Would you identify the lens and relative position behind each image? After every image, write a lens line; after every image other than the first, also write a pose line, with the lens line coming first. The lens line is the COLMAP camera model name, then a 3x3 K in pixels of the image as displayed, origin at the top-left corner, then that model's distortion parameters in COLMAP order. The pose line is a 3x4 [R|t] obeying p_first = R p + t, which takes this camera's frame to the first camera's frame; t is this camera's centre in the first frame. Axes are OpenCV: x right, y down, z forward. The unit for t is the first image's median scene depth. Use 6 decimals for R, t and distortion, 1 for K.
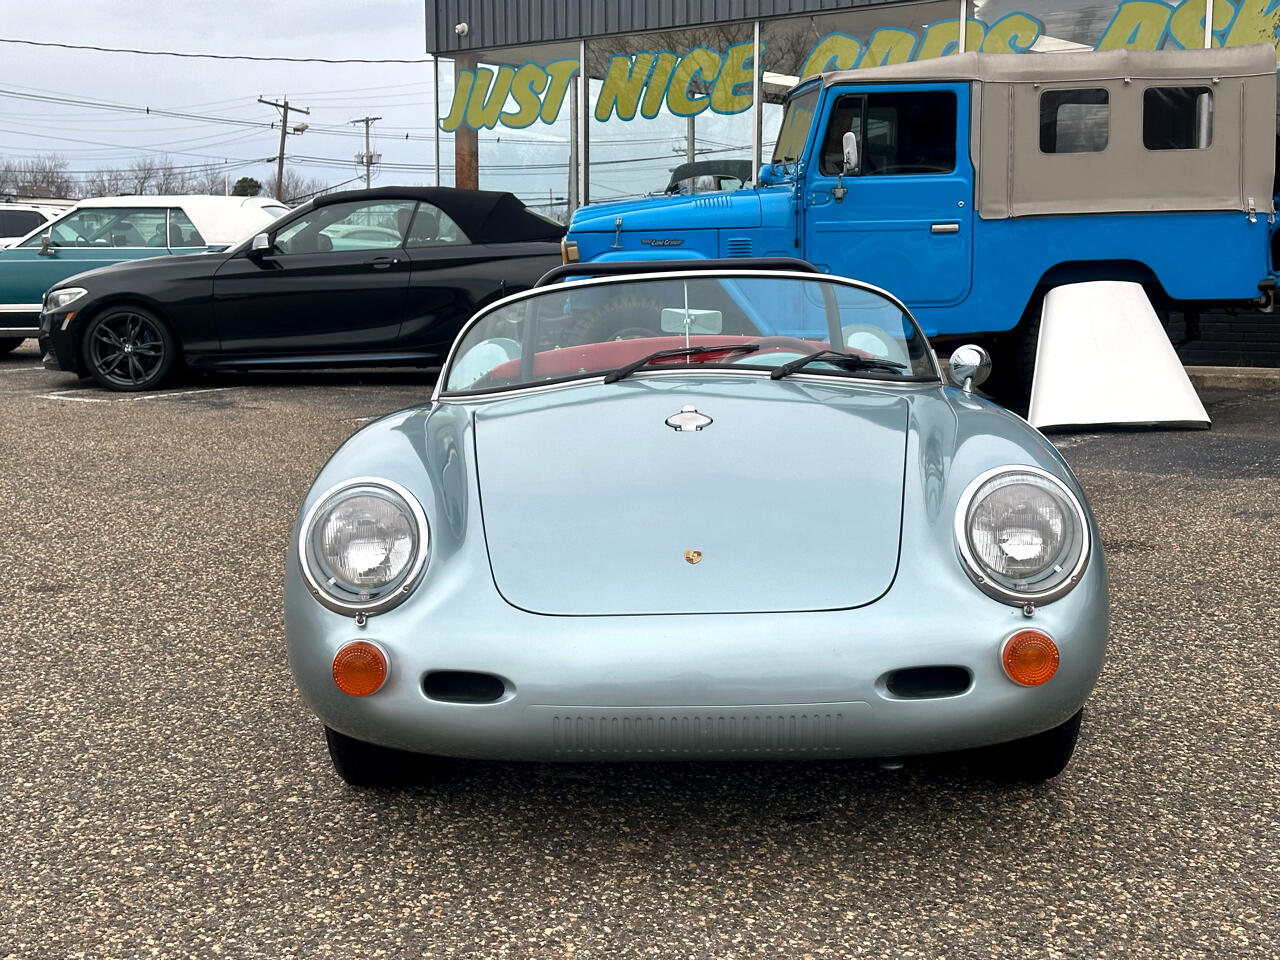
lens RADIAL K [[1791.2, 0, 630.1], [0, 1791.2, 482.1], [0, 0, 1]] dist [0.172239, -0.323141]
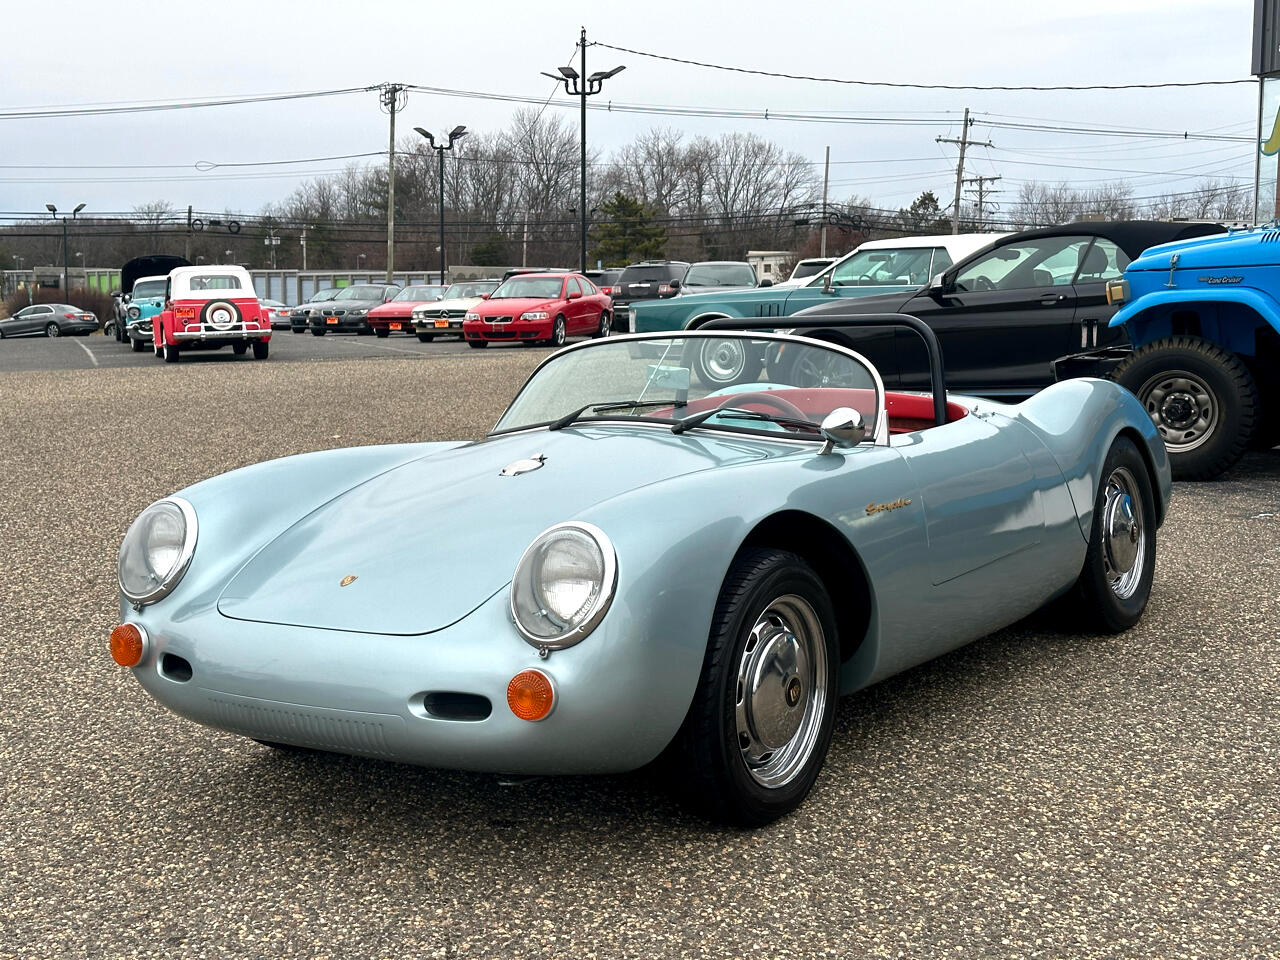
lens RADIAL K [[1791.2, 0, 630.1], [0, 1791.2, 482.1], [0, 0, 1]] dist [0.172239, -0.323141]
pose [[0.830218, 0.054957, -0.554723, 0.233513], [-0.061703, 0.998073, 0.006535, -0.011724], [0.554013, 0.028803, 0.832009, 0.029819]]
